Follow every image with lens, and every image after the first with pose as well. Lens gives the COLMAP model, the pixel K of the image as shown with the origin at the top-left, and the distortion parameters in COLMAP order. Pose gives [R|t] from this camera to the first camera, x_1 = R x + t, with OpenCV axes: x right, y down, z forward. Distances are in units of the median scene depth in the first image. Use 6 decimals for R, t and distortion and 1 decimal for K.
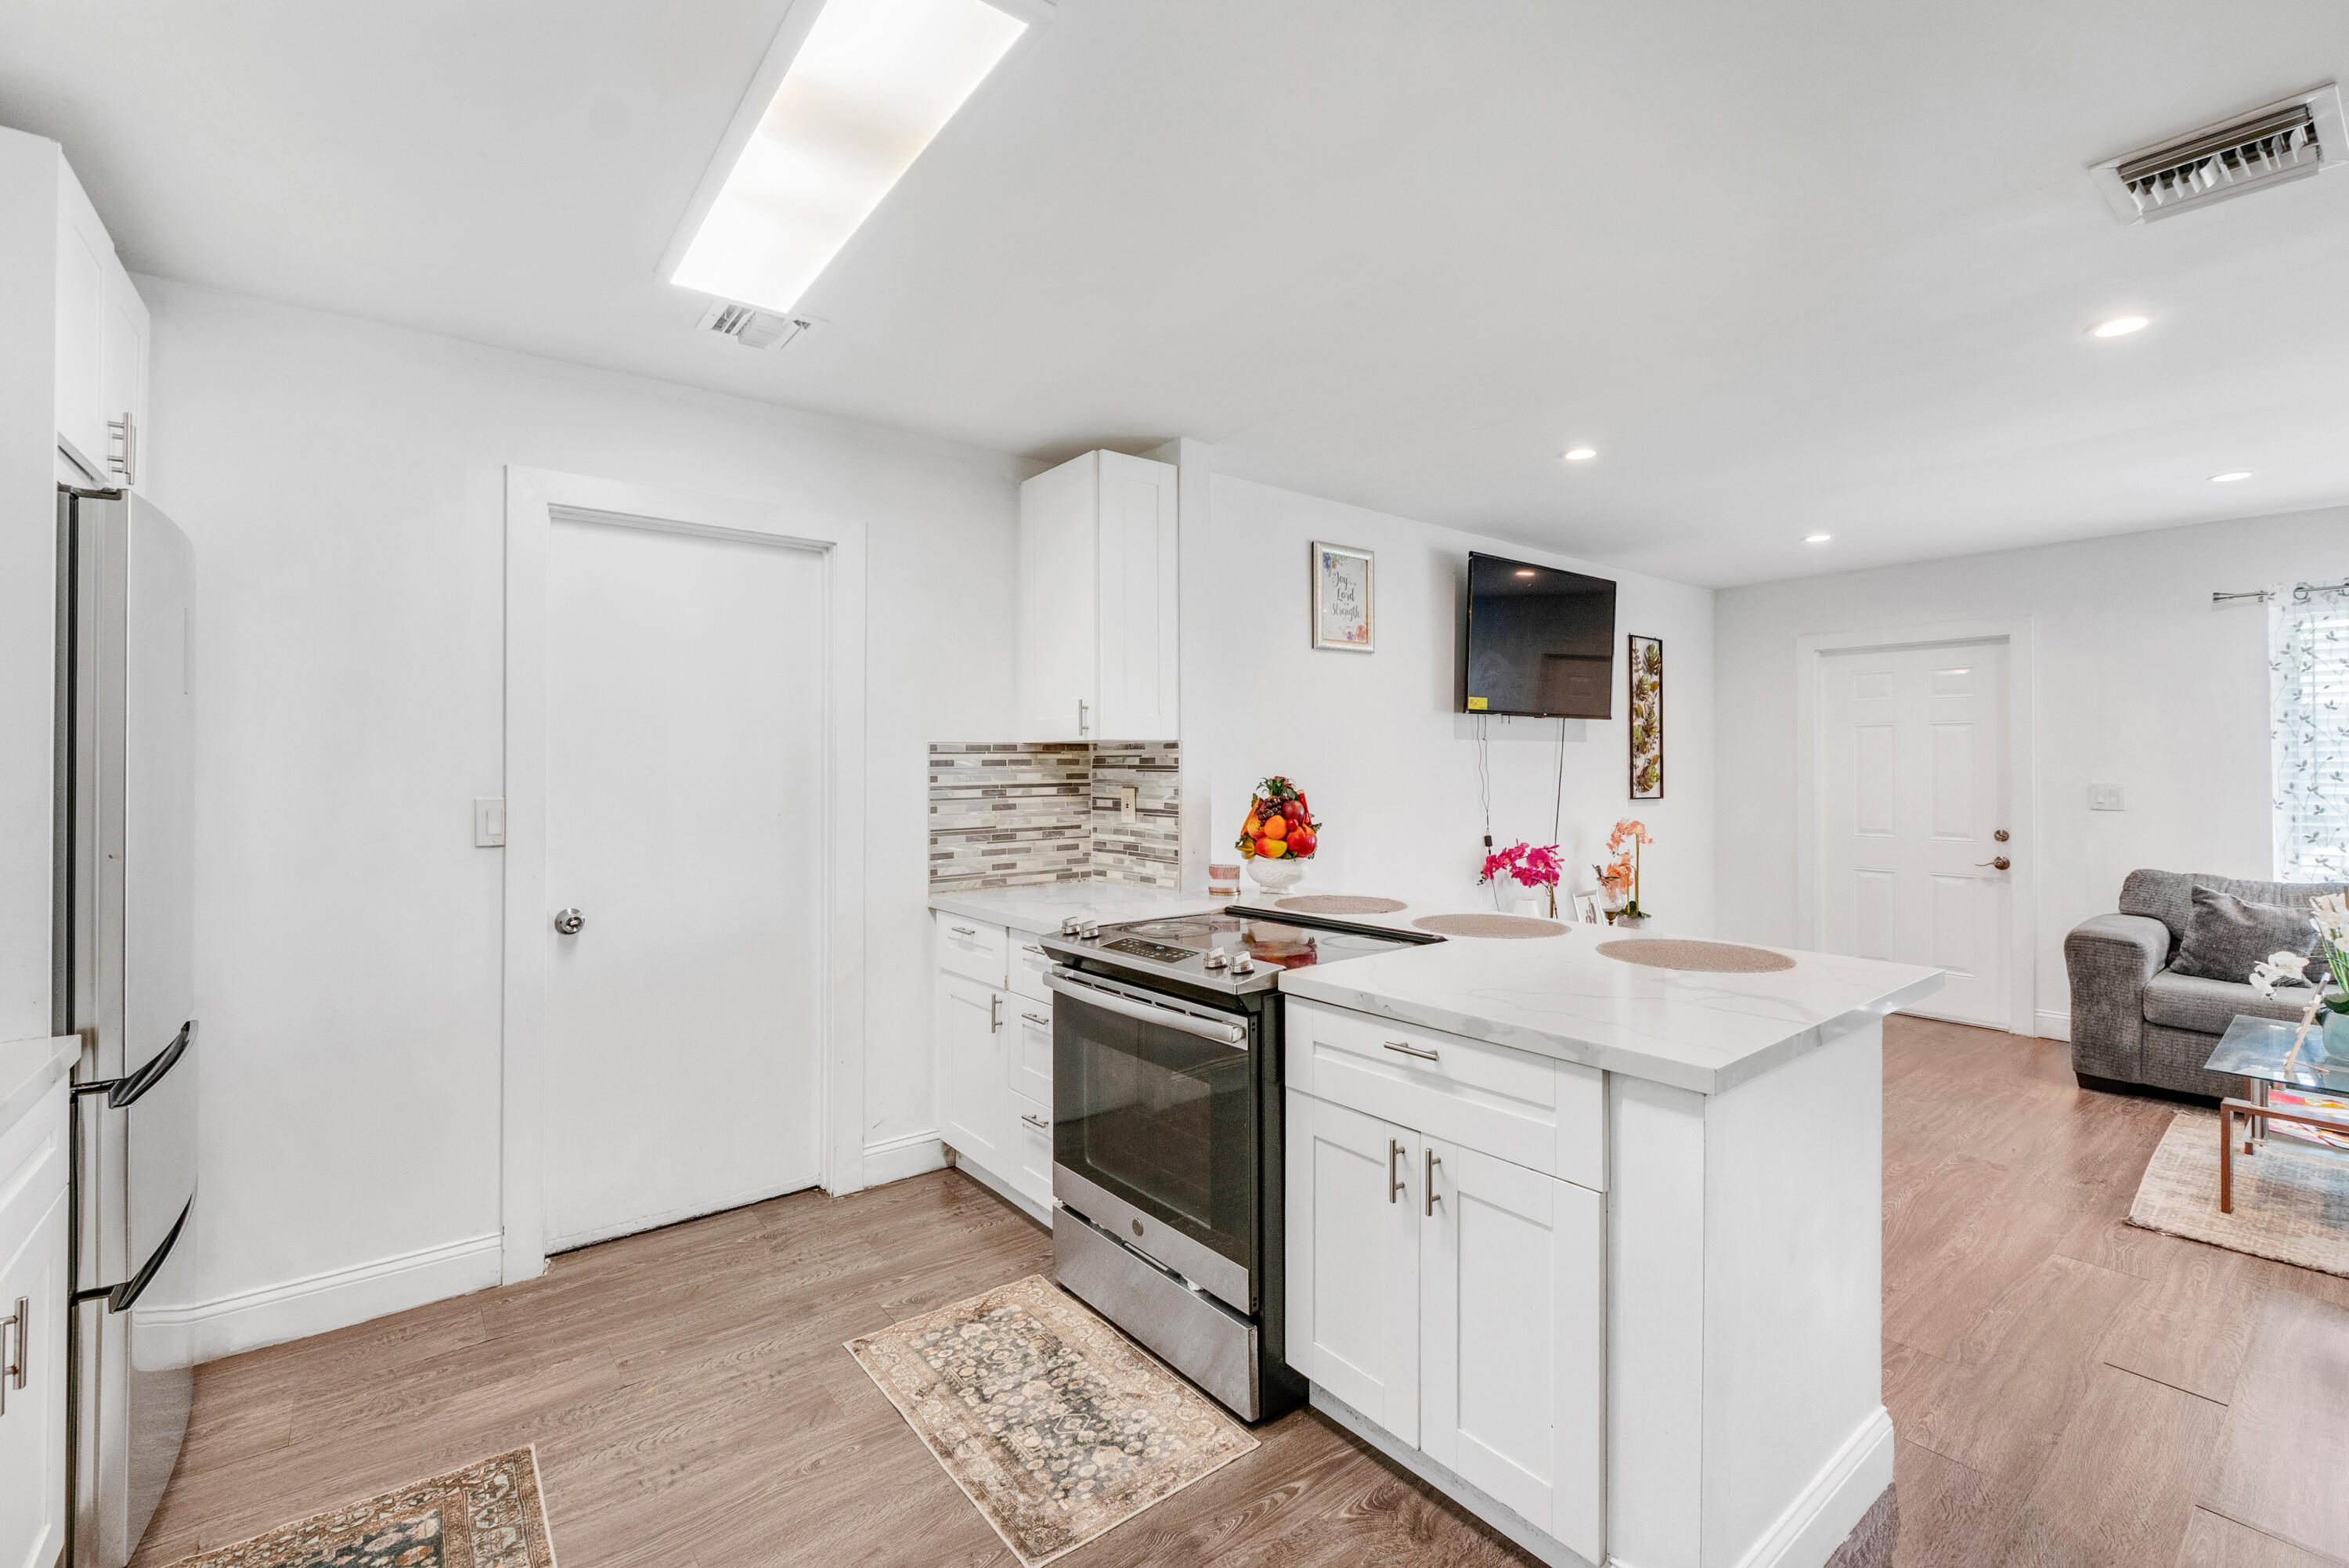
lens RADIAL K [[1001.3, 0, 1187.0], [0, 1001.3, 757.5], [0, 0, 1]] dist [-0.007120, -0.000206]
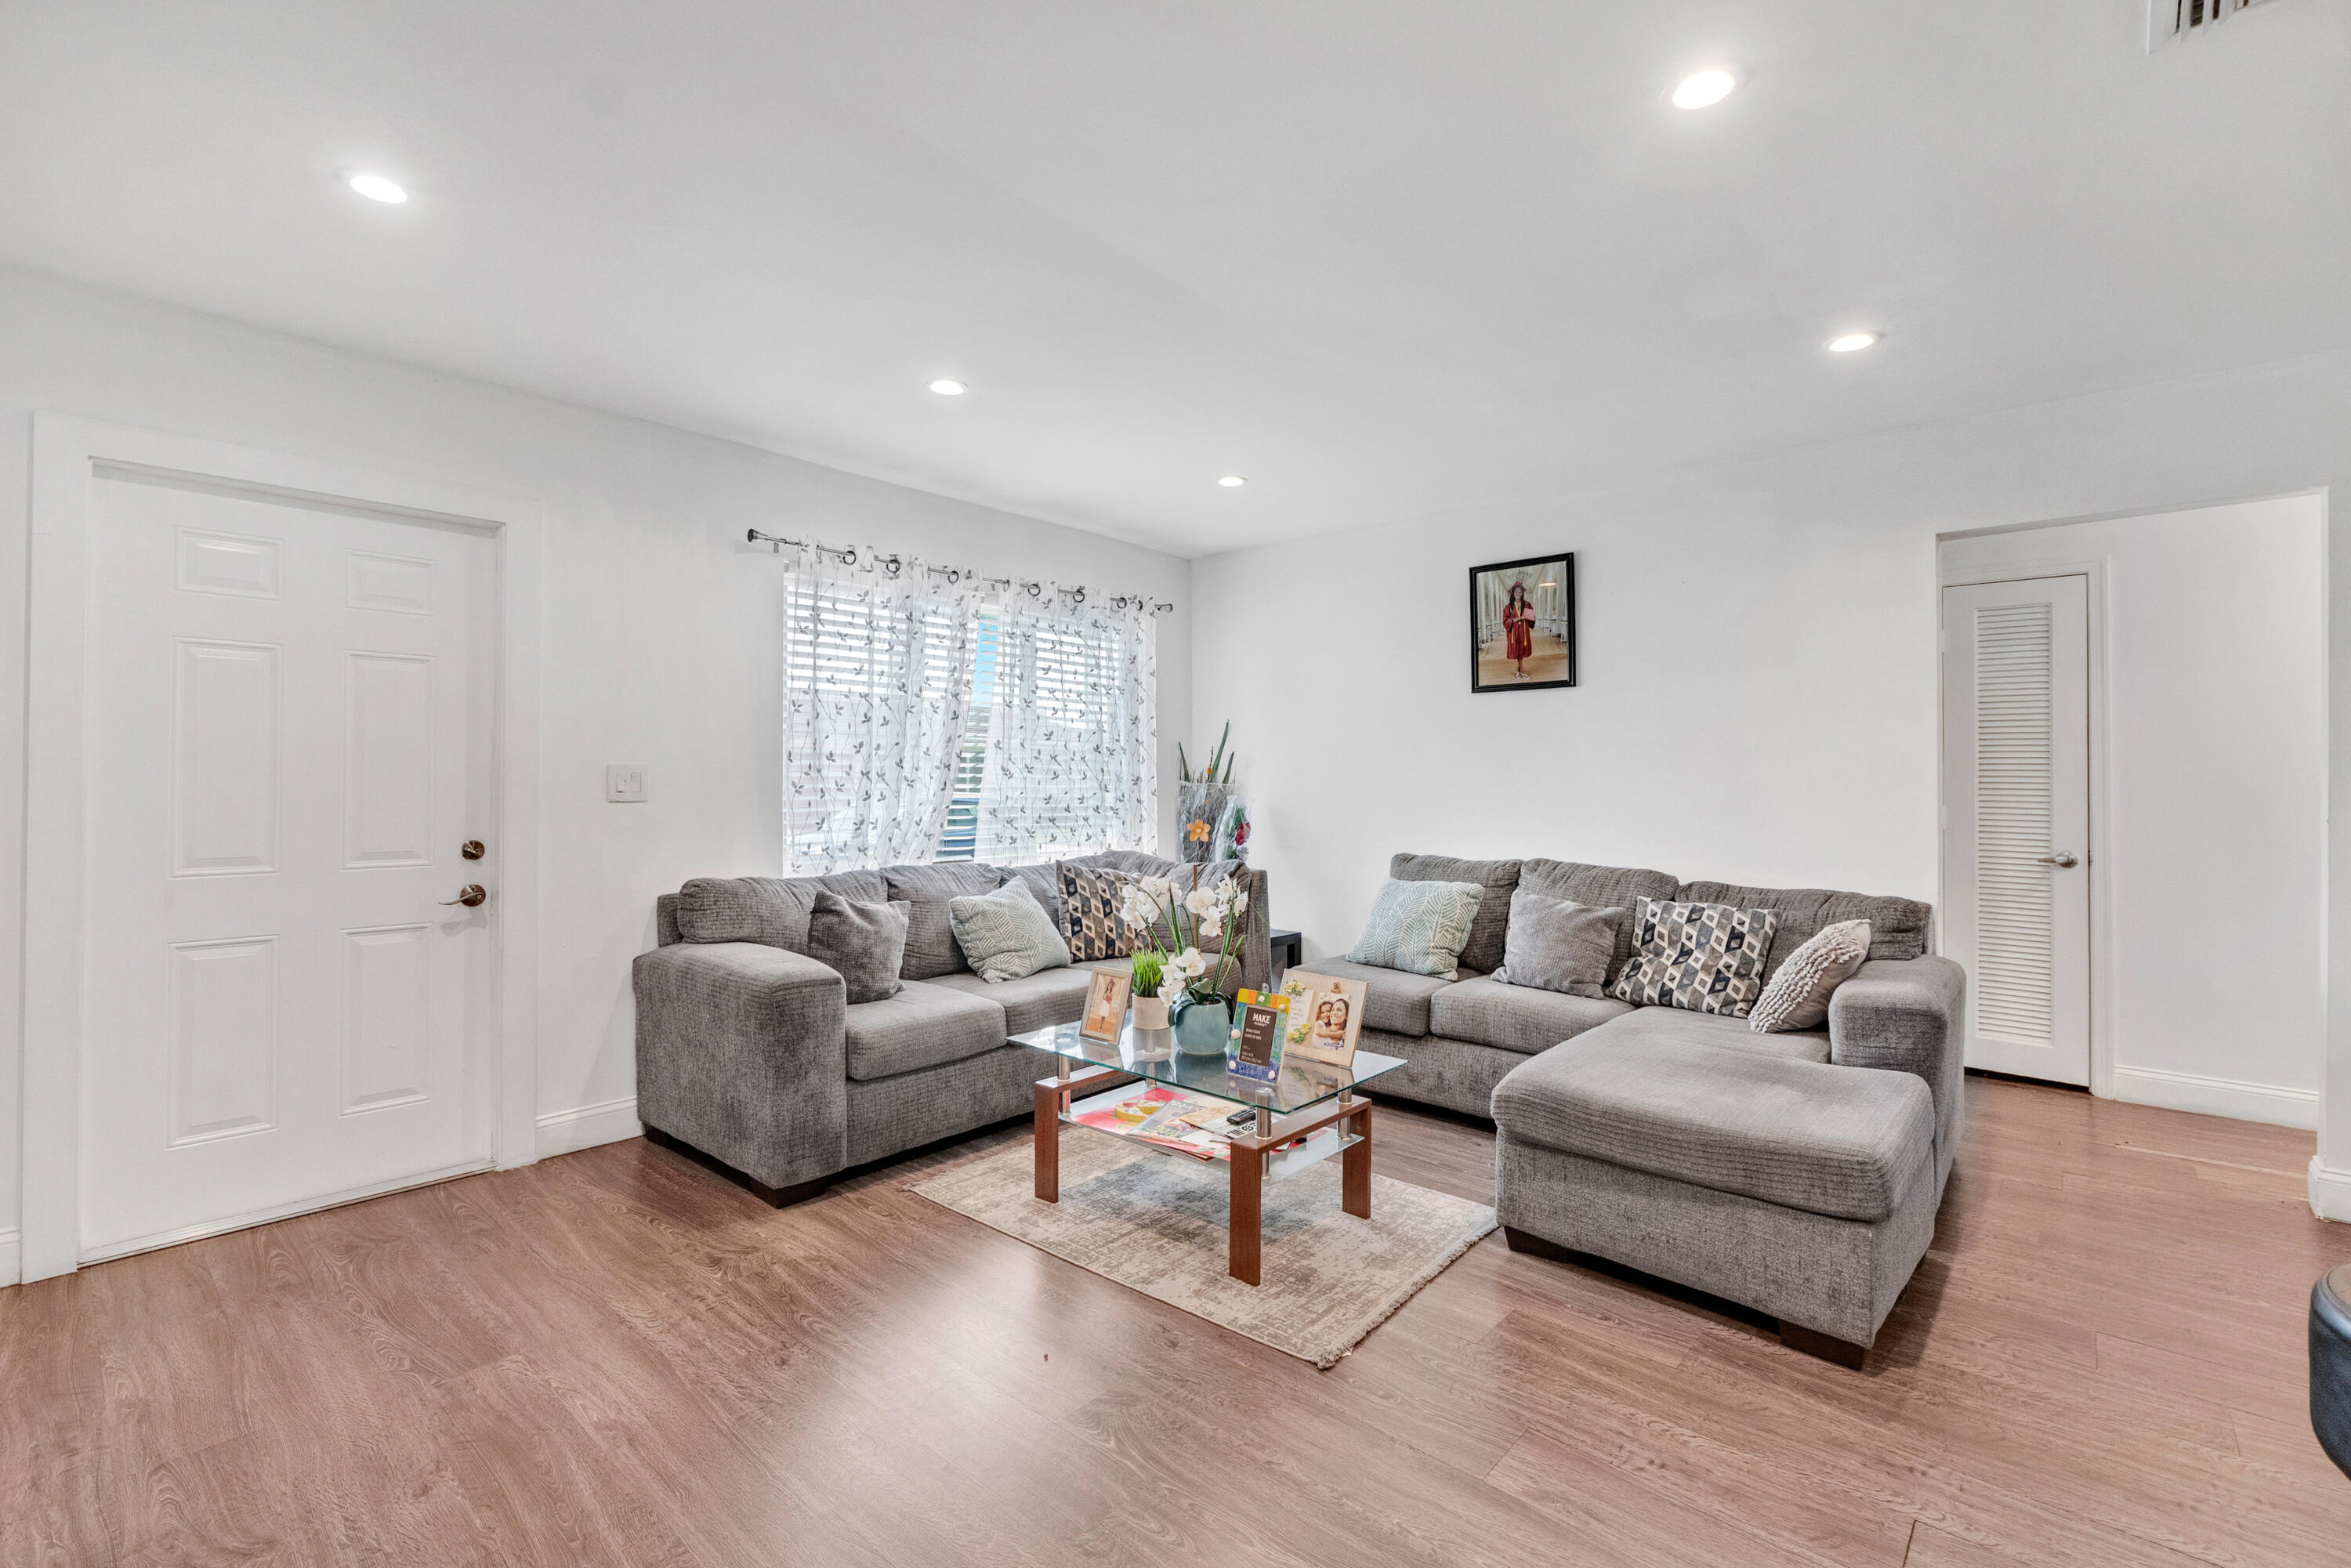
lens RADIAL K [[1002.2, 0, 1179.5], [0, 1002.2, 771.1], [0, 0, 1]] dist [-0.007120, -0.000206]
pose [[-0.164089, 0.009615, 0.986399, 0.240581], [-0.014351, 0.999823, -0.012133, 0.052339], [-0.986341, -0.016147, -0.163922, 1.122662]]
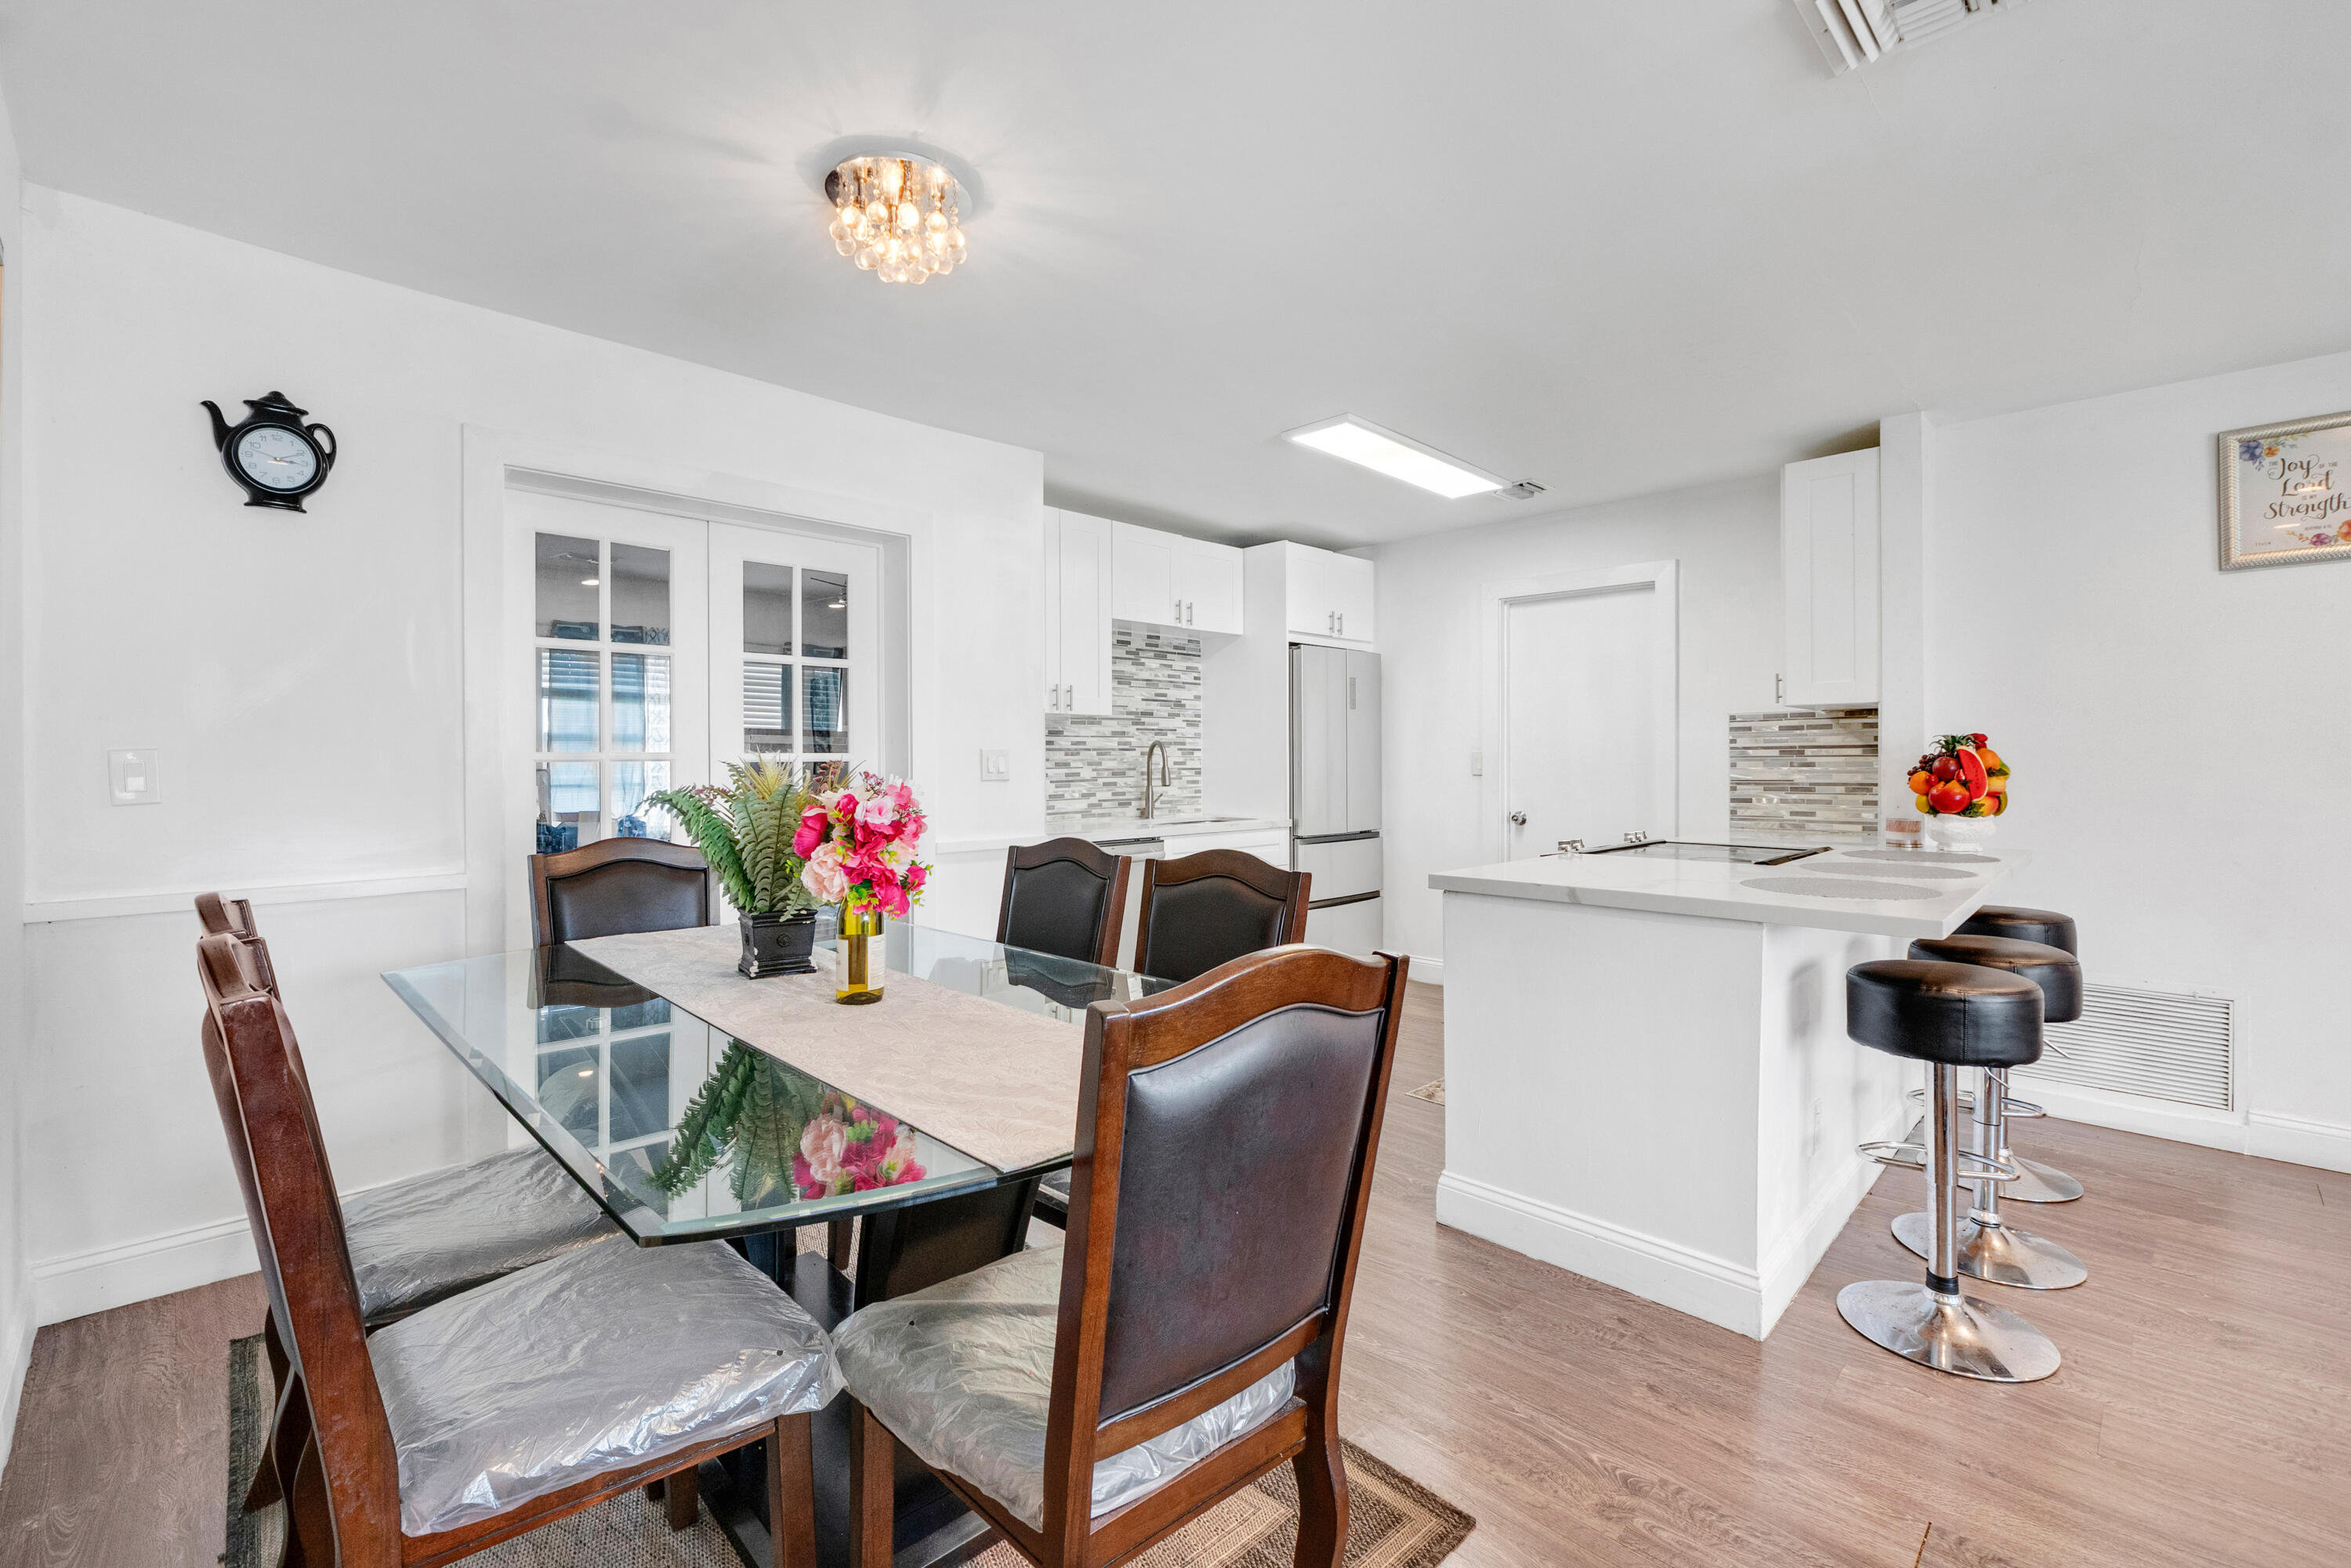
lens RADIAL K [[1002.2, 0, 1189.7], [0, 1002.2, 763.4], [0, 0, 1]] dist [-0.007120, -0.000206]
pose [[0.120795, 0.007111, -0.992652, 1.025178], [0.008472, 0.999931, 0.008194, 0.035968], [0.992641, -0.009400, 0.120727, 0.141978]]
